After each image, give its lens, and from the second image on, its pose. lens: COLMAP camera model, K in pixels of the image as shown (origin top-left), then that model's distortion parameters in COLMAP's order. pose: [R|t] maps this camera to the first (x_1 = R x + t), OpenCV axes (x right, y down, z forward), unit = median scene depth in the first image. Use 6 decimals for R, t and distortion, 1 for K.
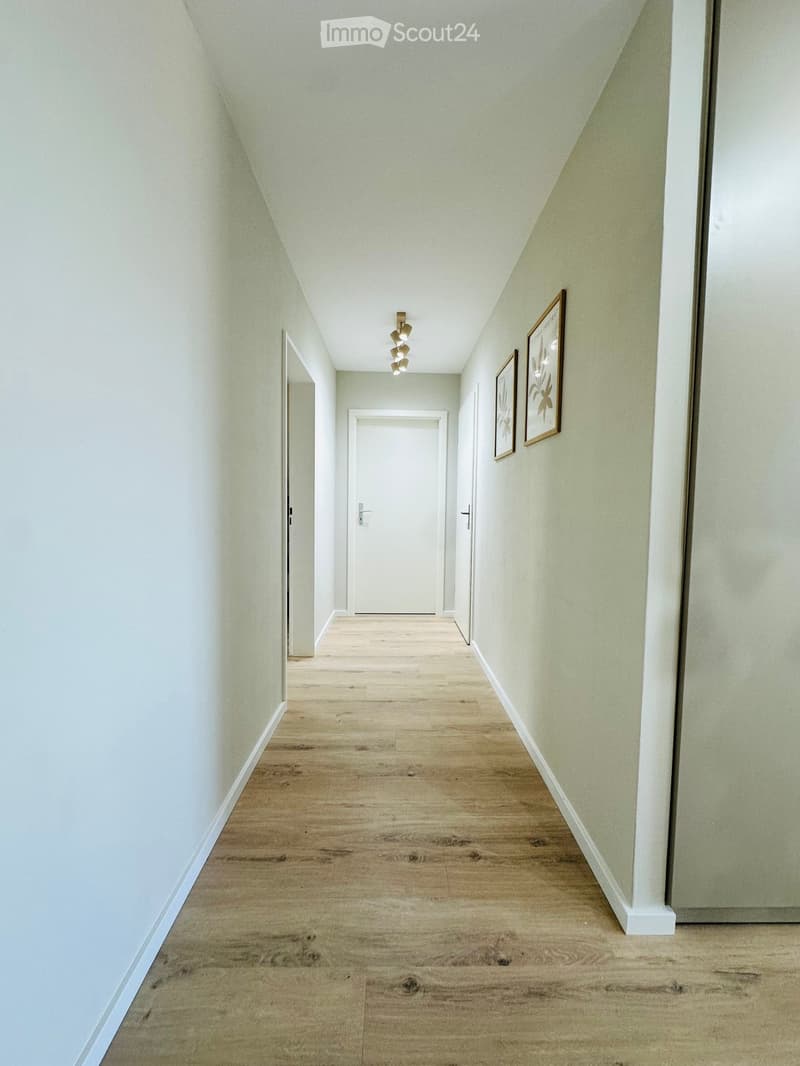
lens RADIAL K [[428.3, 0, 400.5], [0, 428.3, 530.6], [0, 0, 1]] dist [-0.008173, 0.002060]
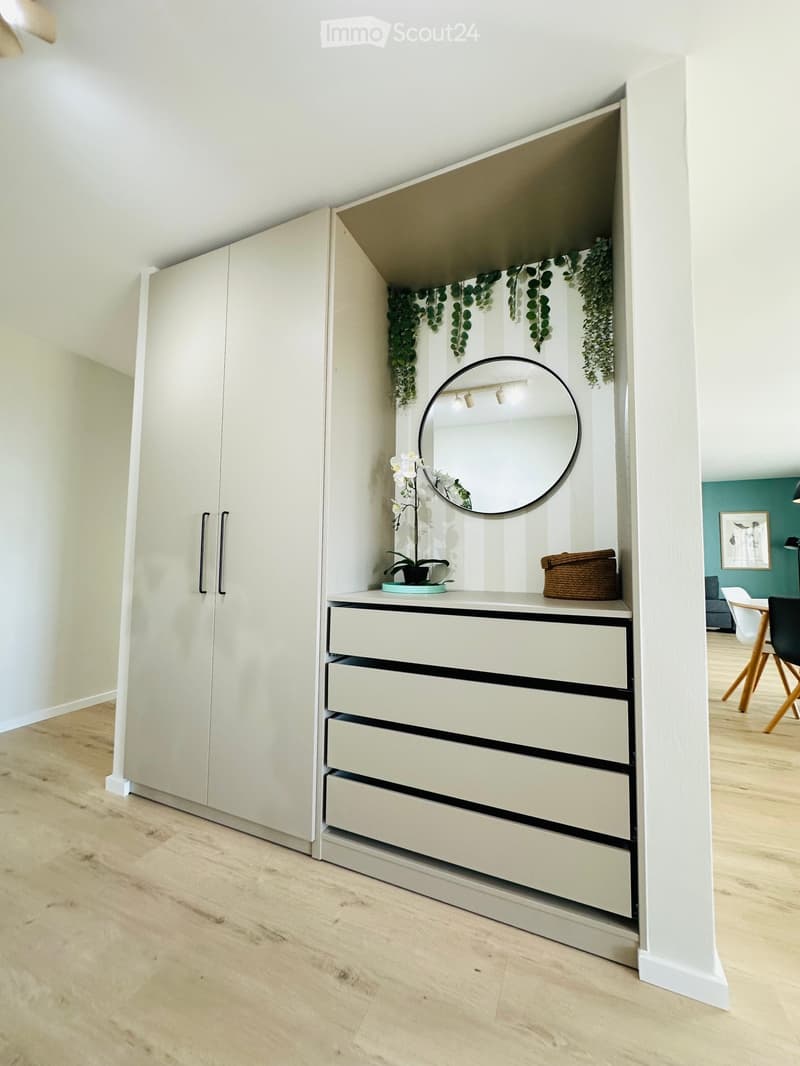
lens RADIAL K [[428.3, 0, 397.2], [0, 428.3, 529.5], [0, 0, 1]] dist [-0.008173, 0.002060]
pose [[0.907680, -0.036013, -0.418115, 1.478008], [-0.014690, 0.992974, -0.117417, 0.053295], [0.419405, 0.112719, 0.900774, -0.113360]]
